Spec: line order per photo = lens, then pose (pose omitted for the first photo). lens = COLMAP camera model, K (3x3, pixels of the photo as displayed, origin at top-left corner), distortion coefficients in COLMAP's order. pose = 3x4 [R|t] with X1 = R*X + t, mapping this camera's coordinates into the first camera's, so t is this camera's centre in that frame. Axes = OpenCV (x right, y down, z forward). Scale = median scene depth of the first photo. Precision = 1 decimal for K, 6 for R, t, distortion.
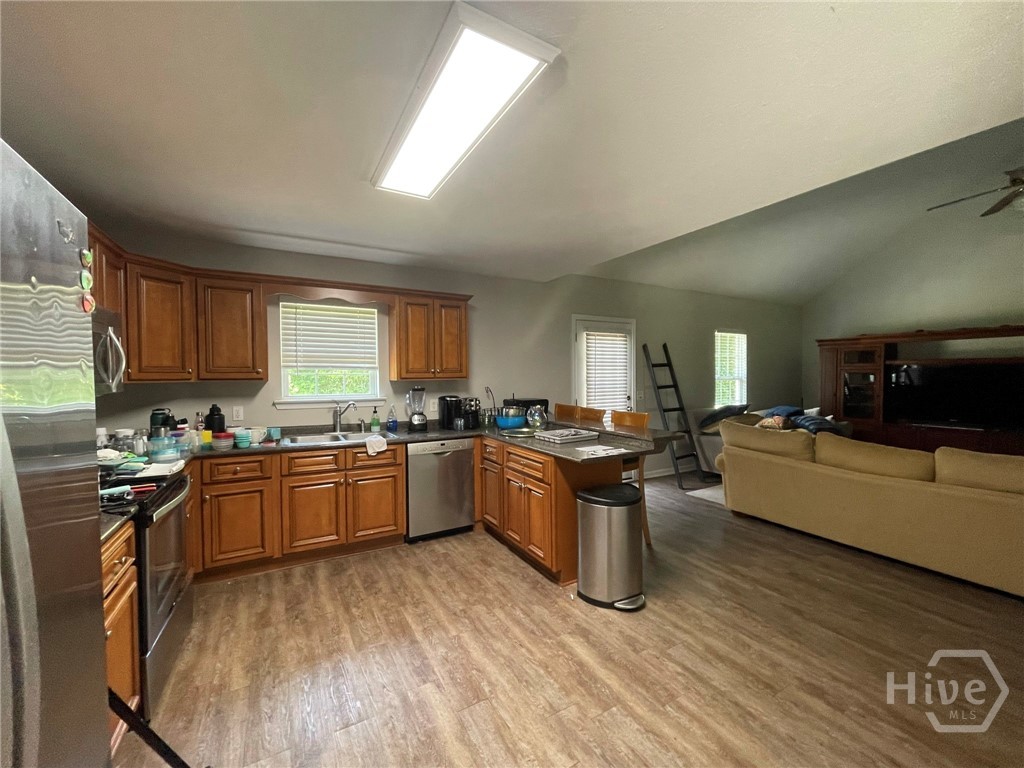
lens RADIAL K [[412.7, 0, 510.2], [0, 412.7, 383.9], [0, 0, 1]] dist [-0.003894, -0.000909]
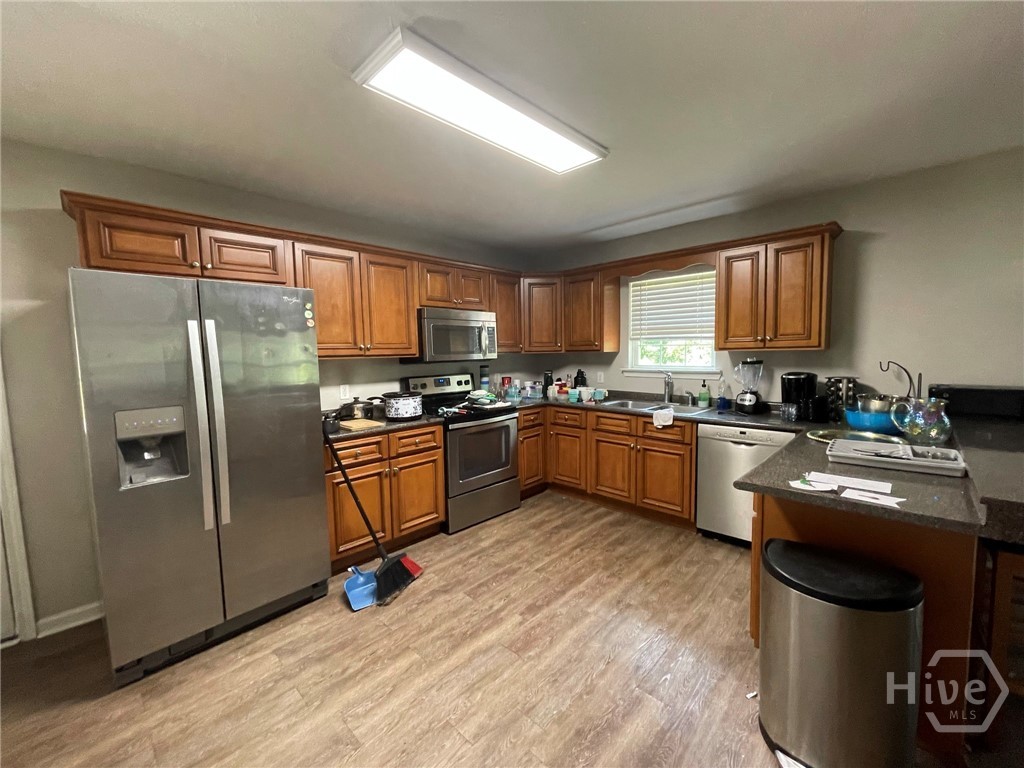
lens RADIAL K [[412.7, 0, 512.8], [0, 412.7, 382.6], [0, 0, 1]] dist [-0.003894, -0.000909]
pose [[0.290229, 0.072211, -0.954229, 0.563852], [-0.004248, 0.997236, 0.074174, -0.006939], [0.956948, -0.017474, 0.289733, 0.435619]]
